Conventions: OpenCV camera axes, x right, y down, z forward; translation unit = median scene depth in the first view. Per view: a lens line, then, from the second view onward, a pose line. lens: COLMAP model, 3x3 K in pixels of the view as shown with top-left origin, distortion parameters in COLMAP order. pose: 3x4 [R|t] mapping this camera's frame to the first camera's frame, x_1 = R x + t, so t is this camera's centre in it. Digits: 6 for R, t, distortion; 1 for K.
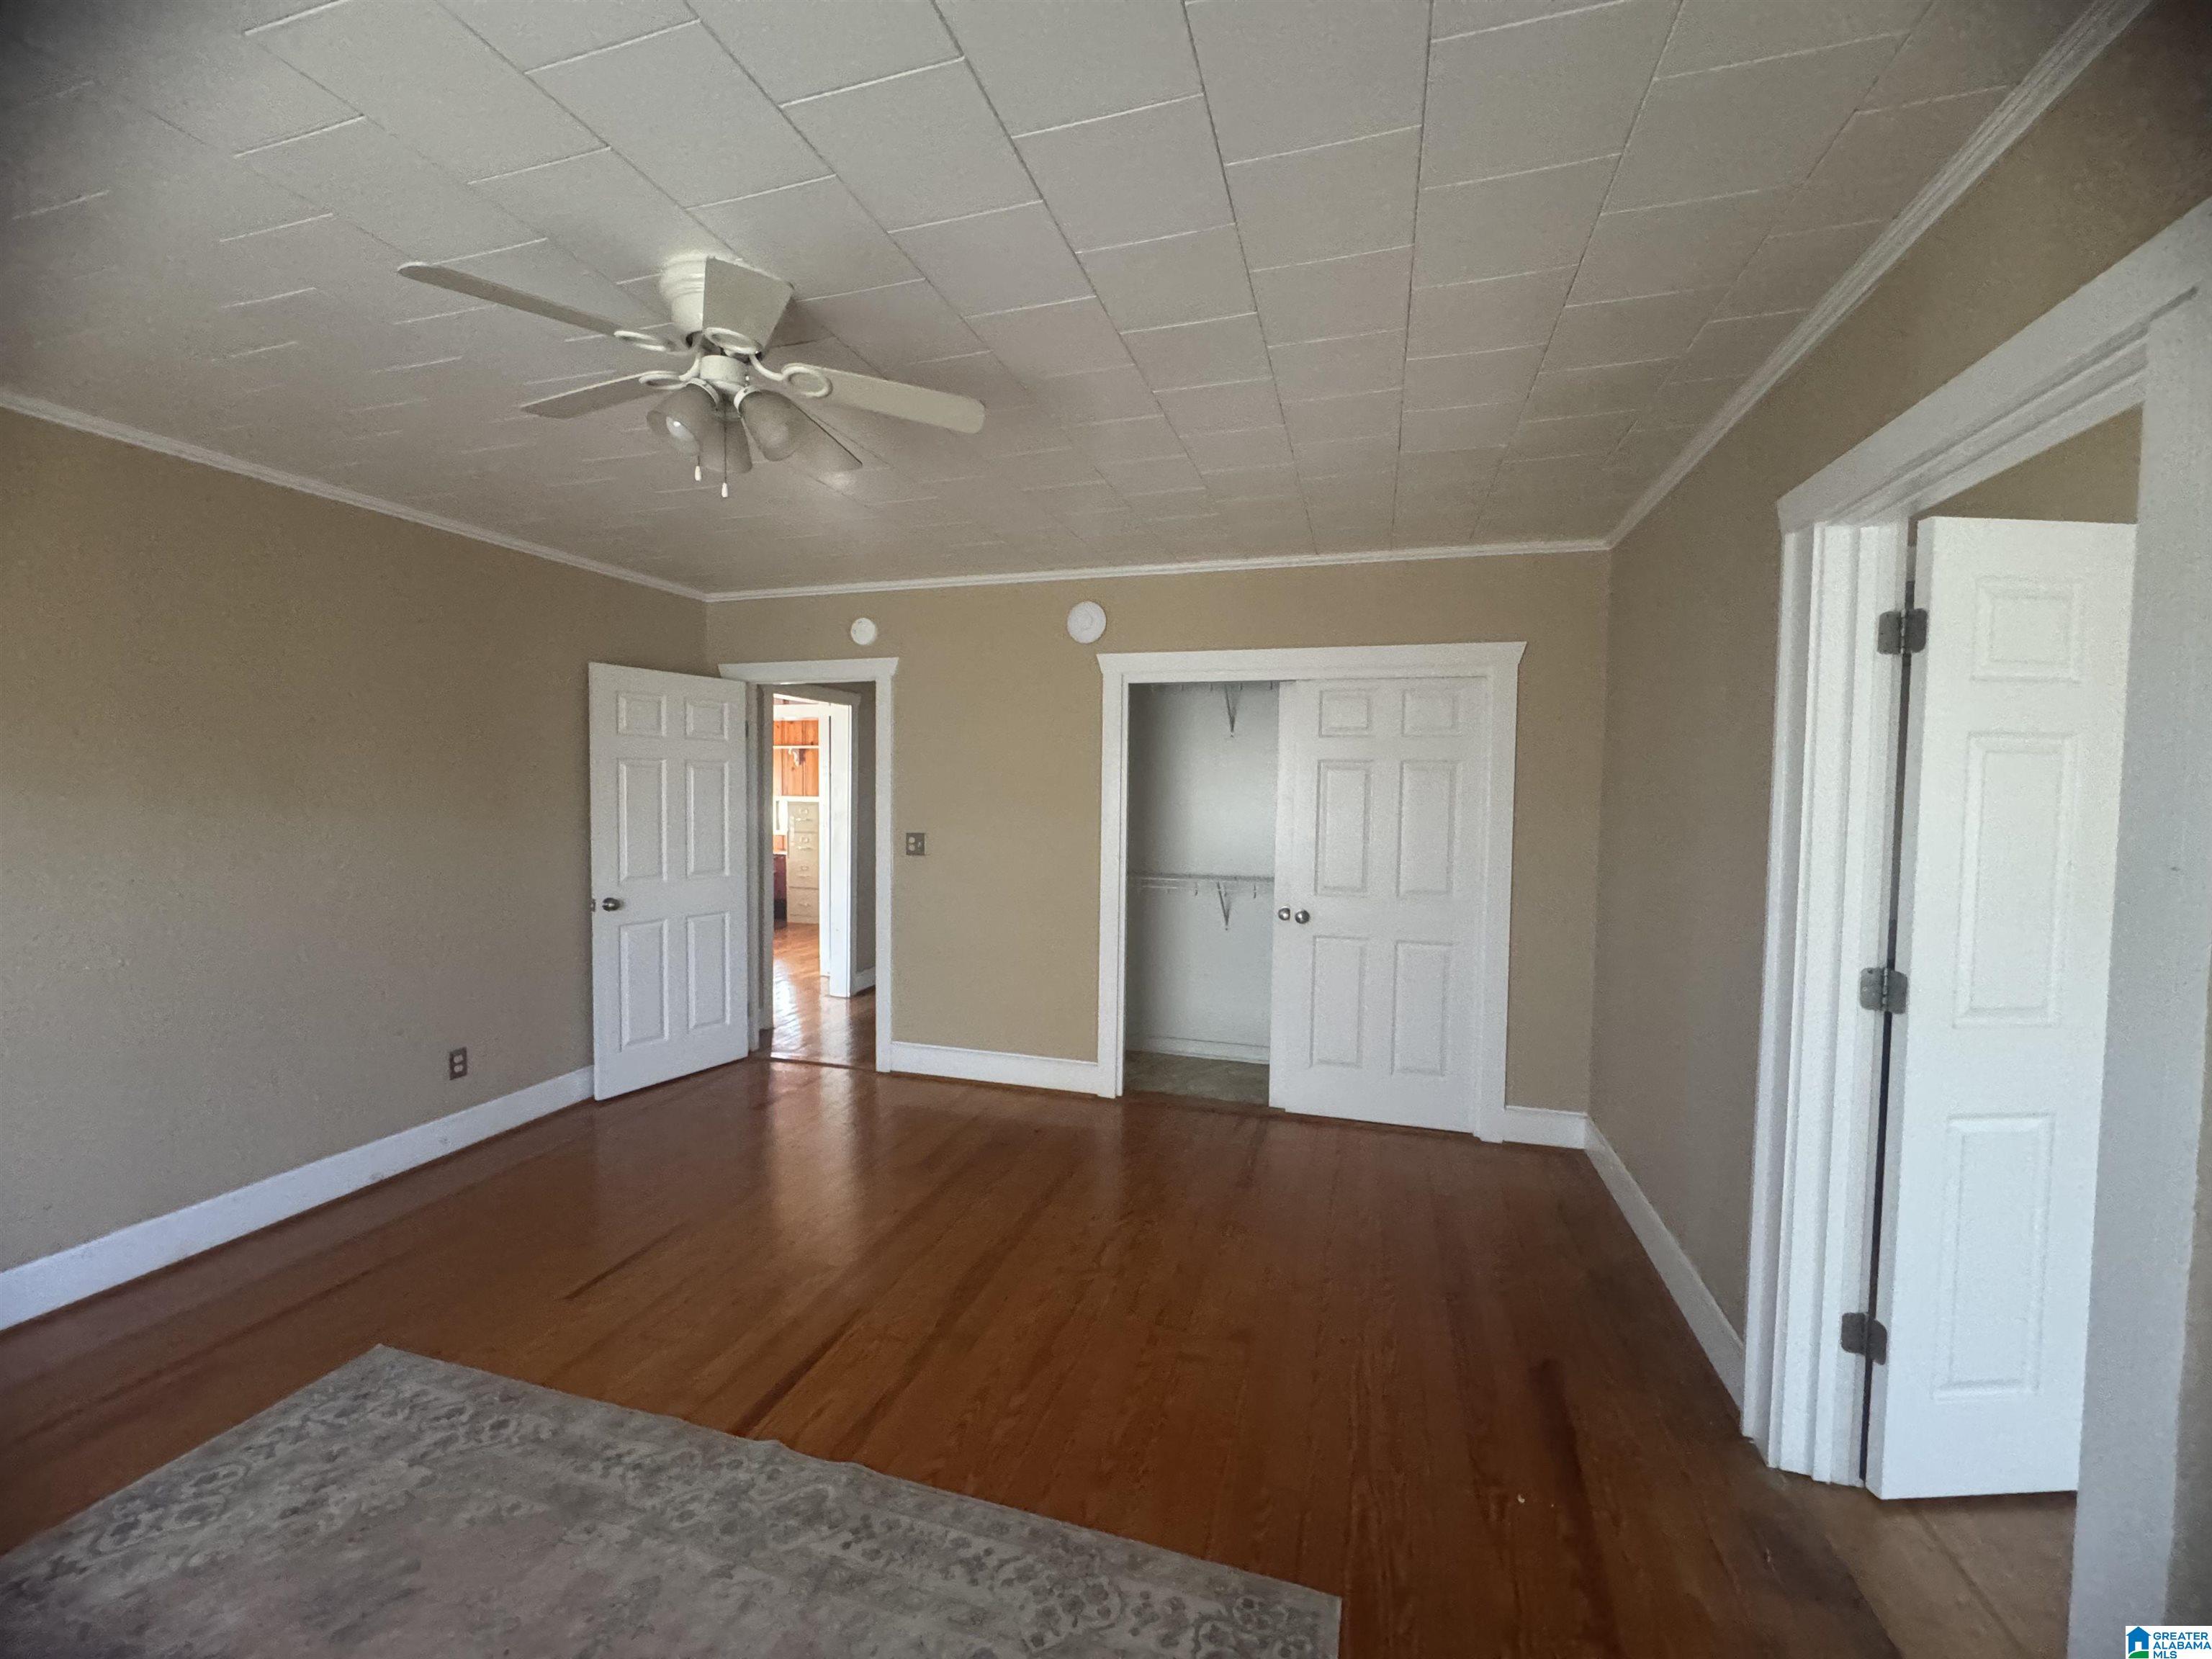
lens RADIAL K [[886.8, 0, 1103.5], [0, 886.8, 824.5], [0, 0, 1]] dist [-0.001611, 0.000116]
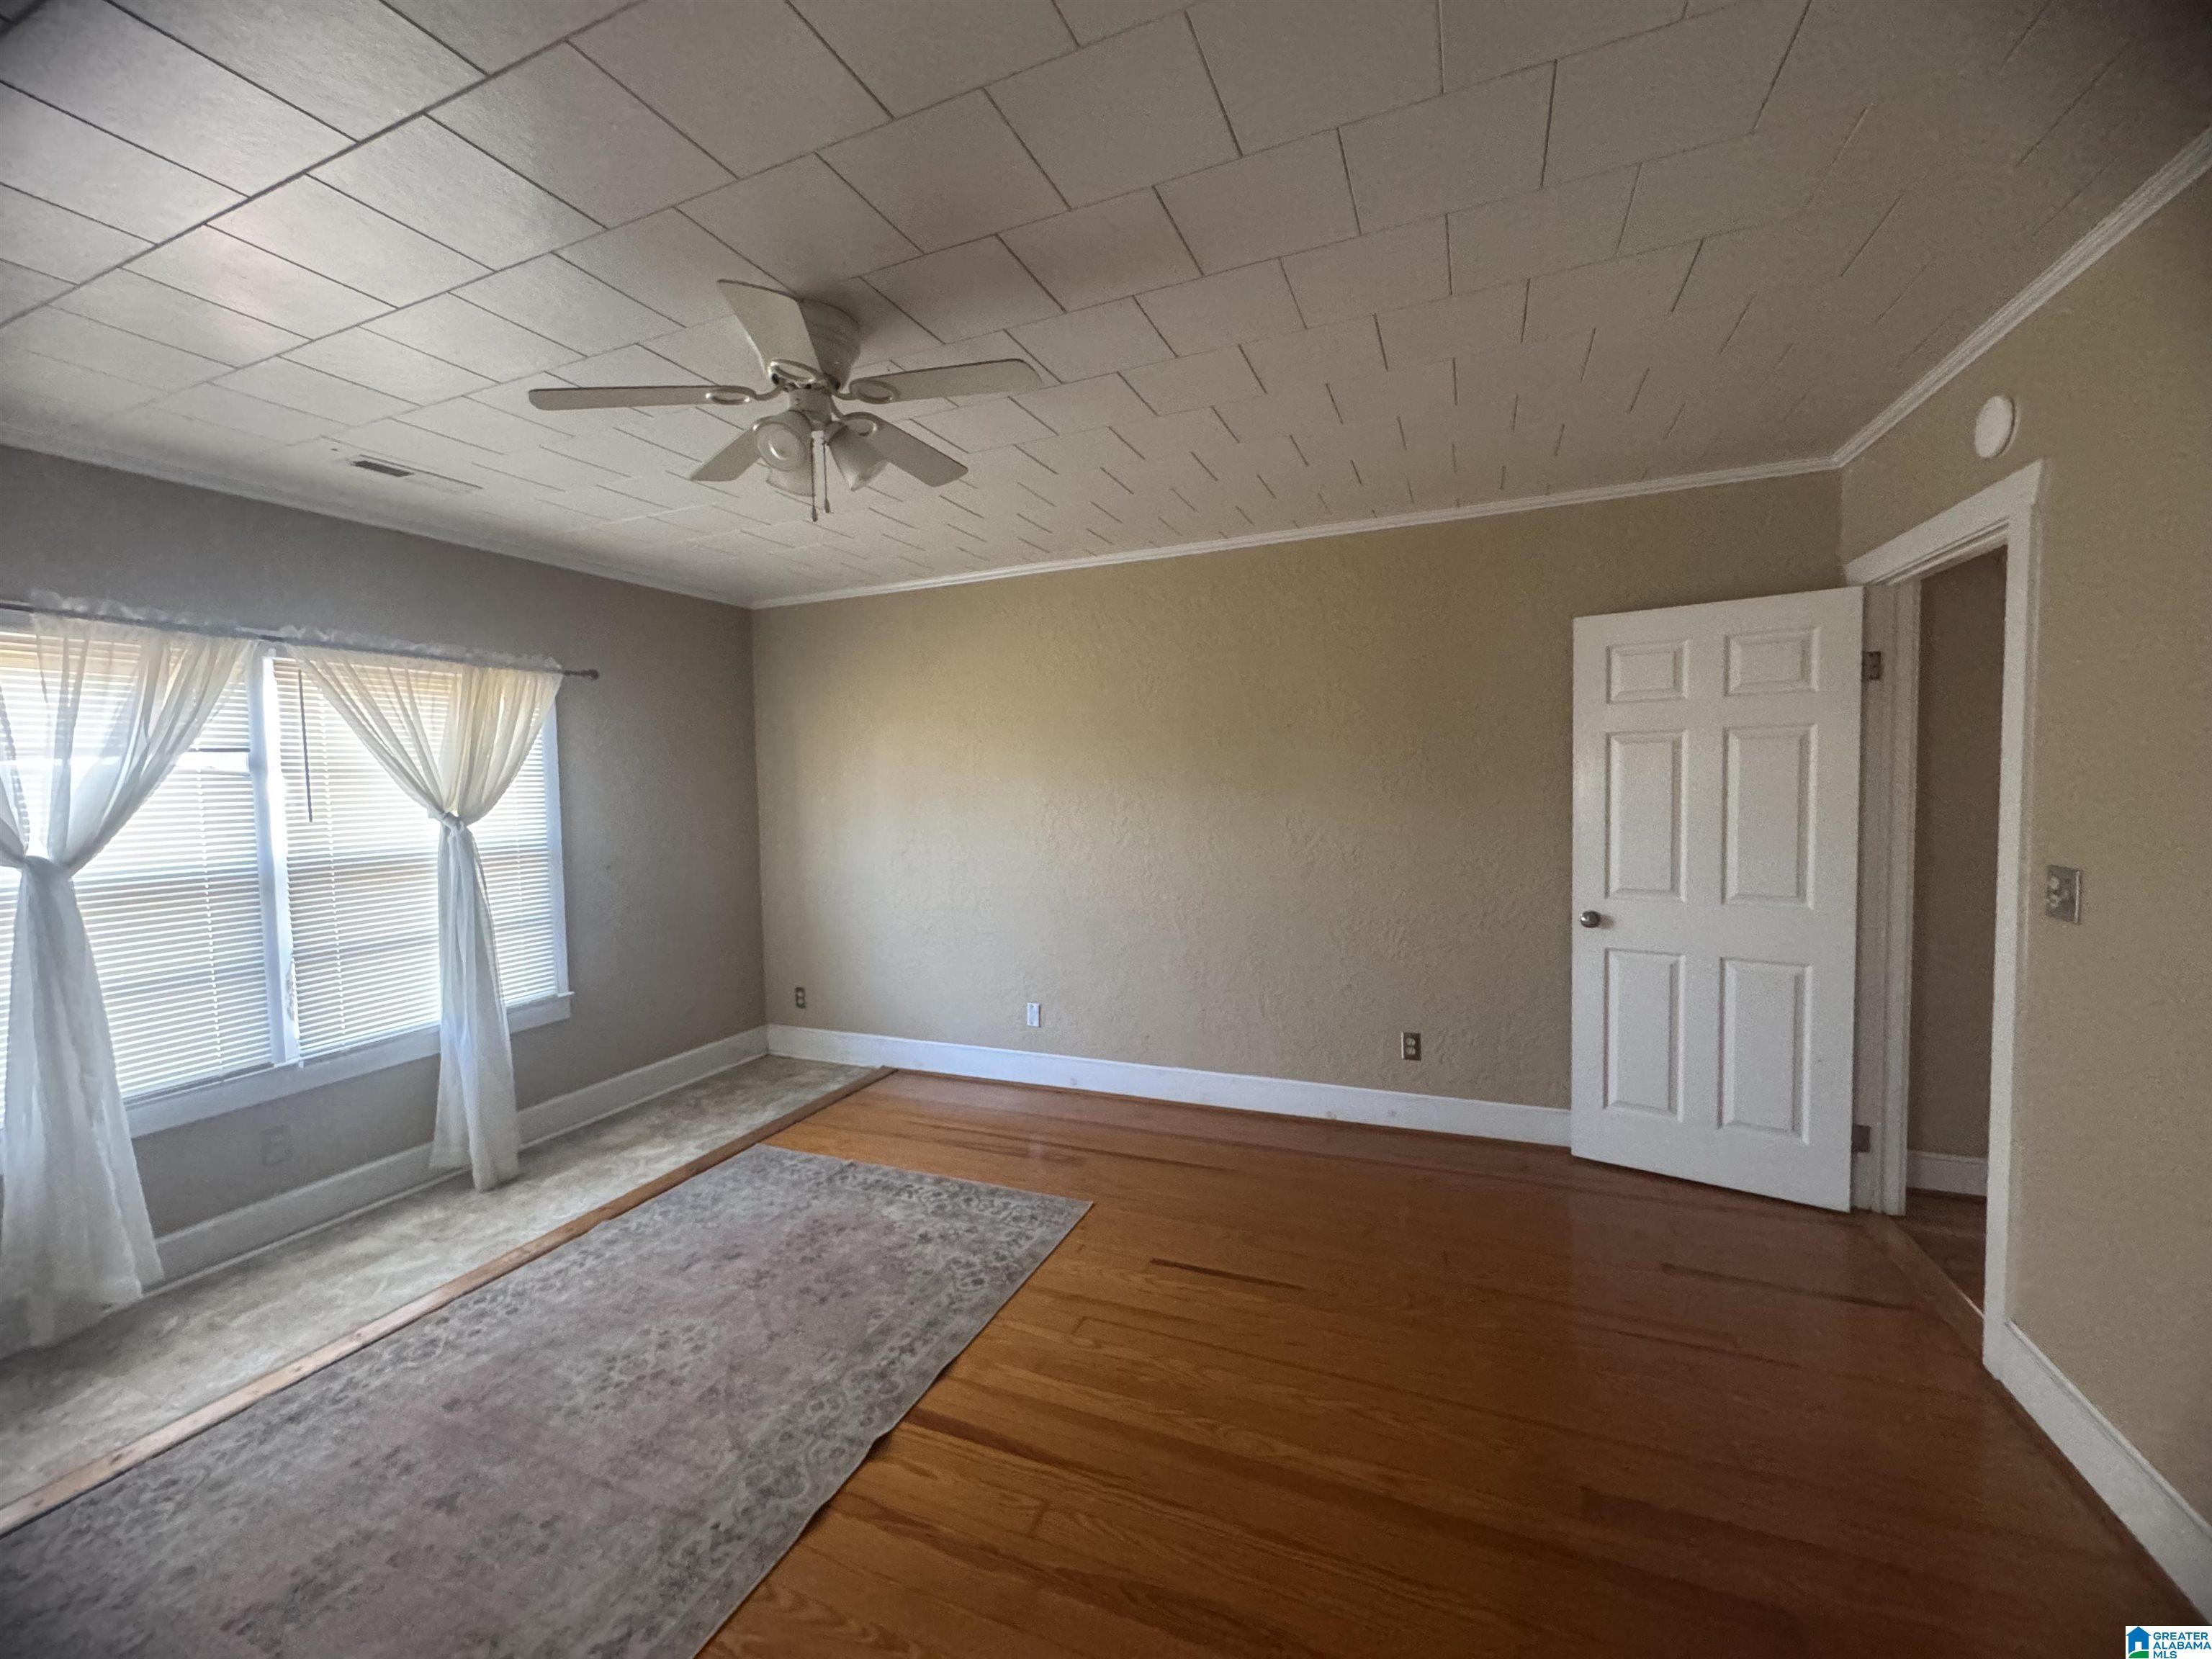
lens RADIAL K [[886.8, 0, 1103.5], [0, 886.8, 824.5], [0, 0, 1]] dist [-0.001611, 0.000116]
pose [[-0.101339, 0.044971, -0.993835, 0.618614], [-0.016531, 0.998764, 0.046879, -0.056067], [0.994715, 0.021180, -0.100470, 1.454972]]
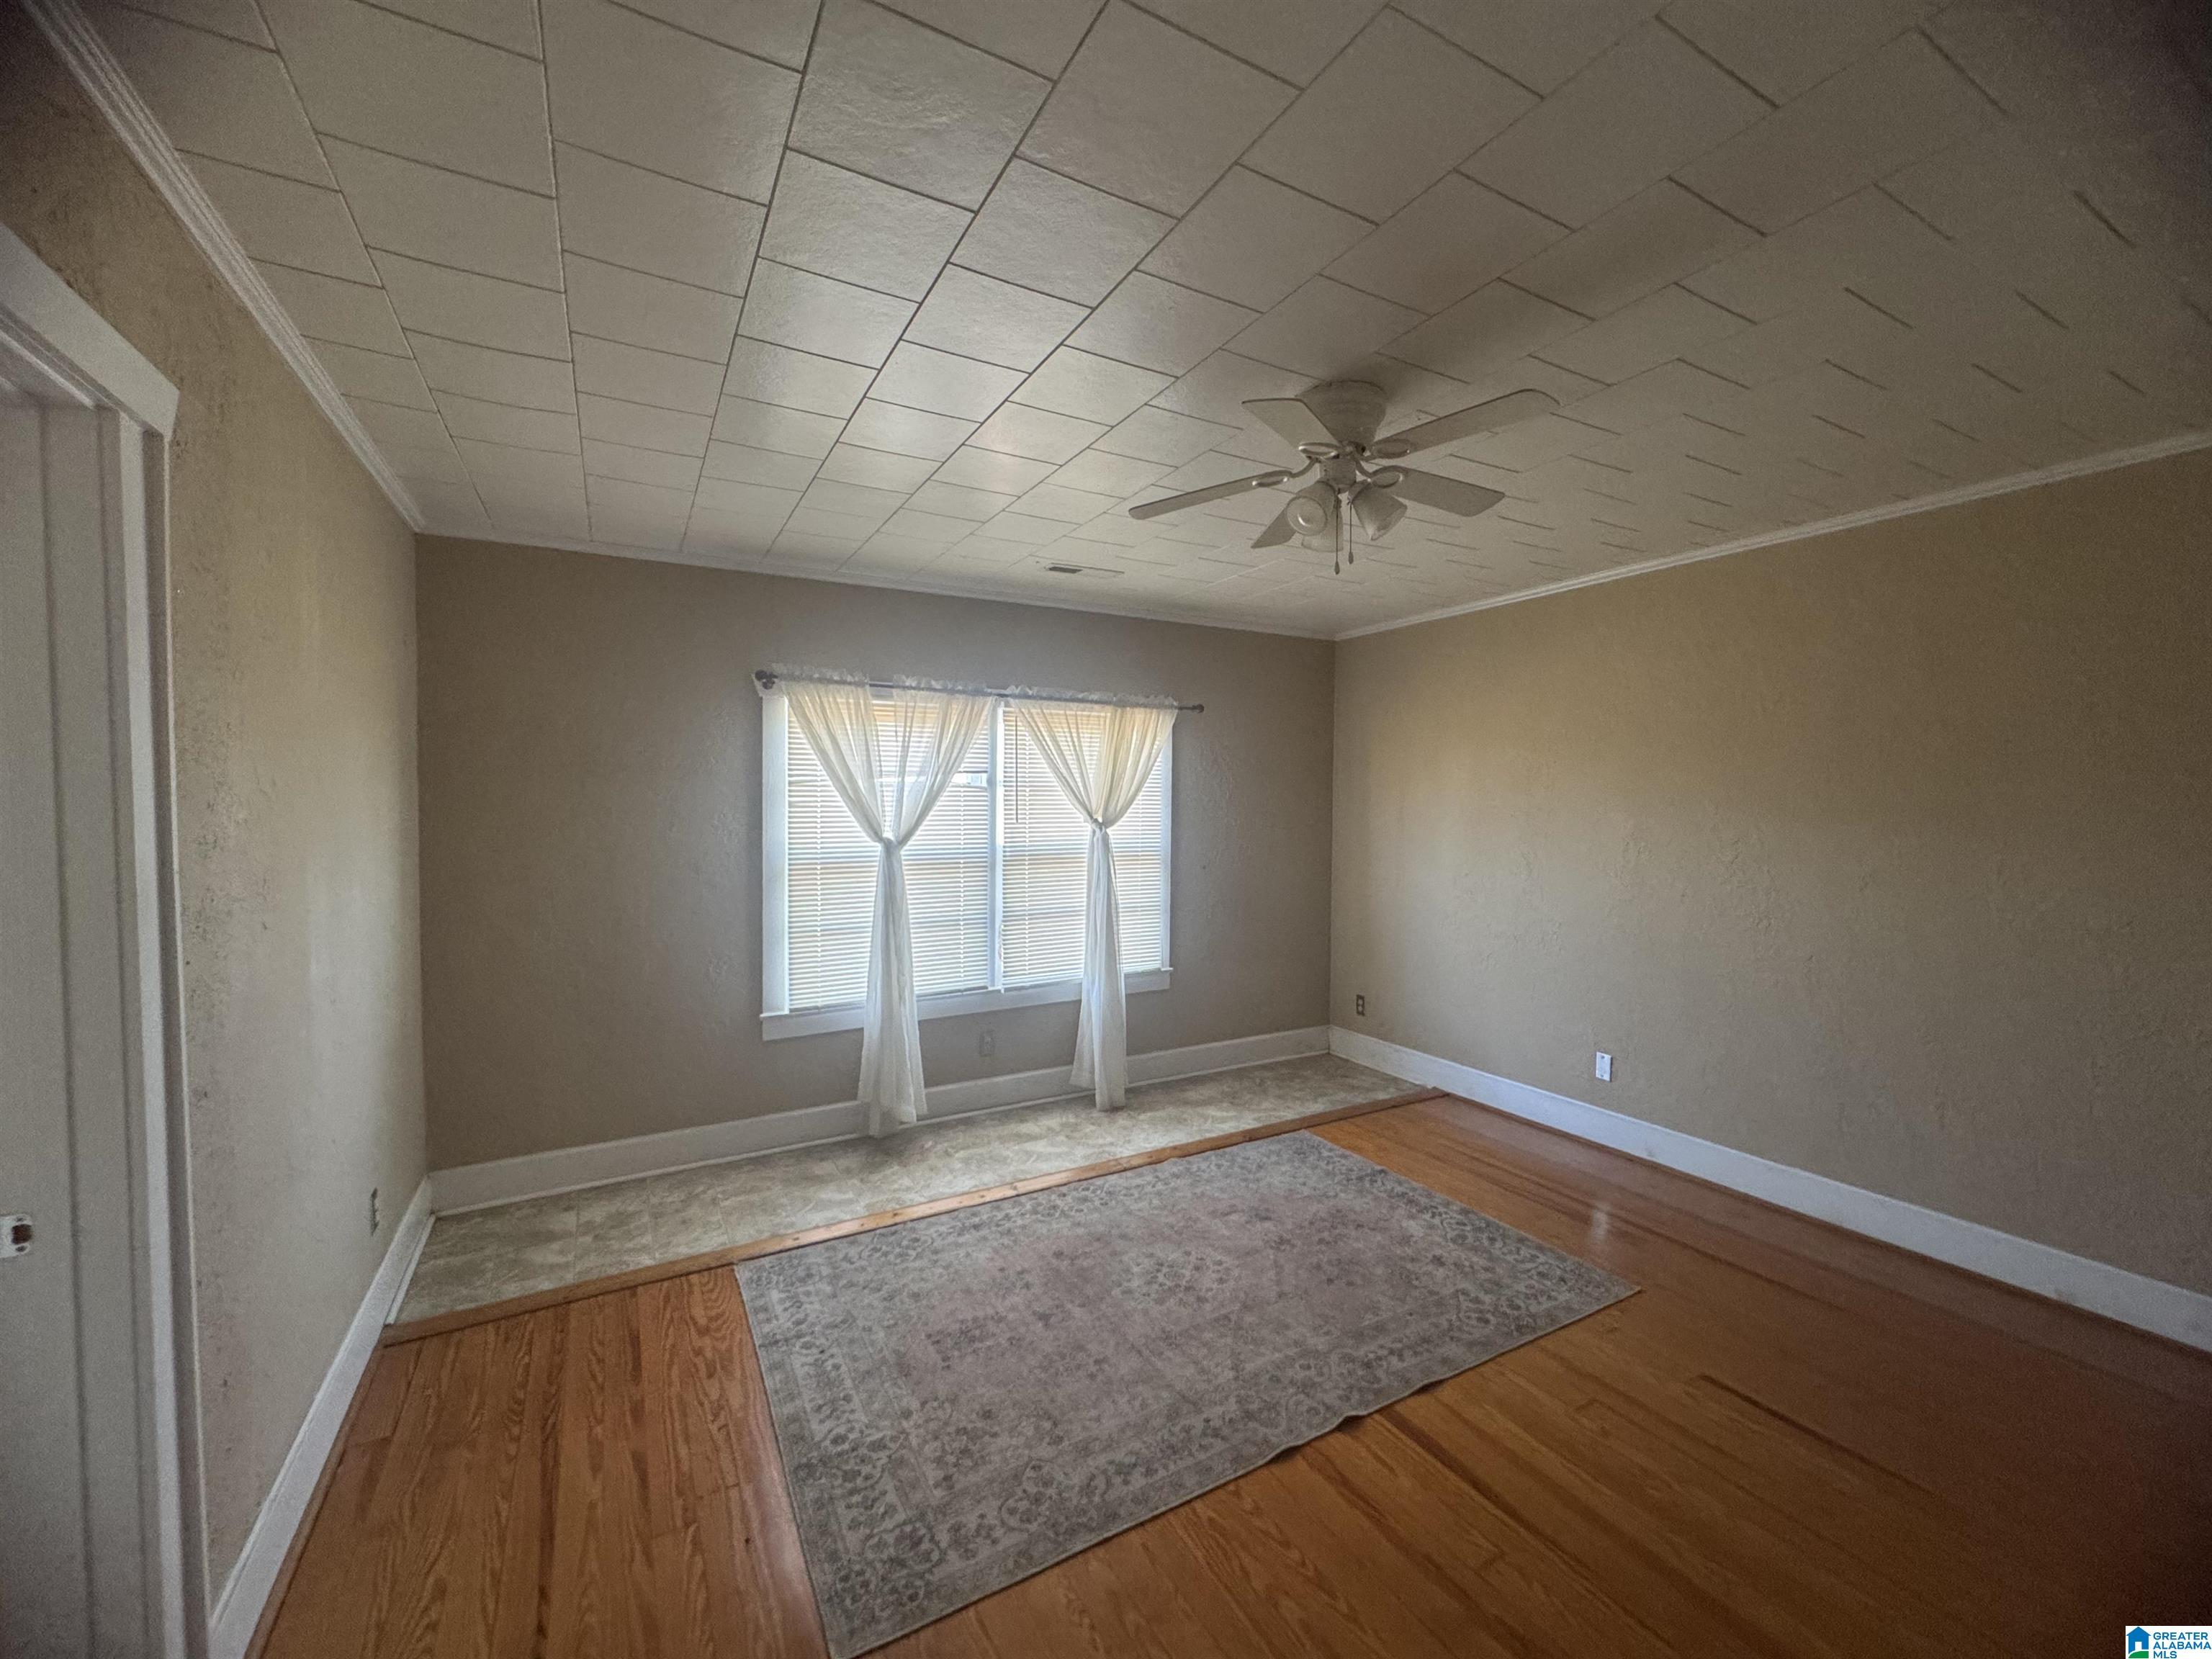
lens RADIAL K [[886.8, 0, 1103.5], [0, 886.8, 824.5], [0, 0, 1]] dist [-0.001611, 0.000116]
pose [[-0.694354, 0.010303, -0.719560, 0.662256], [-0.035079, 0.998224, 0.048142, -0.074019], [0.718778, 0.058669, -0.692760, 1.618513]]
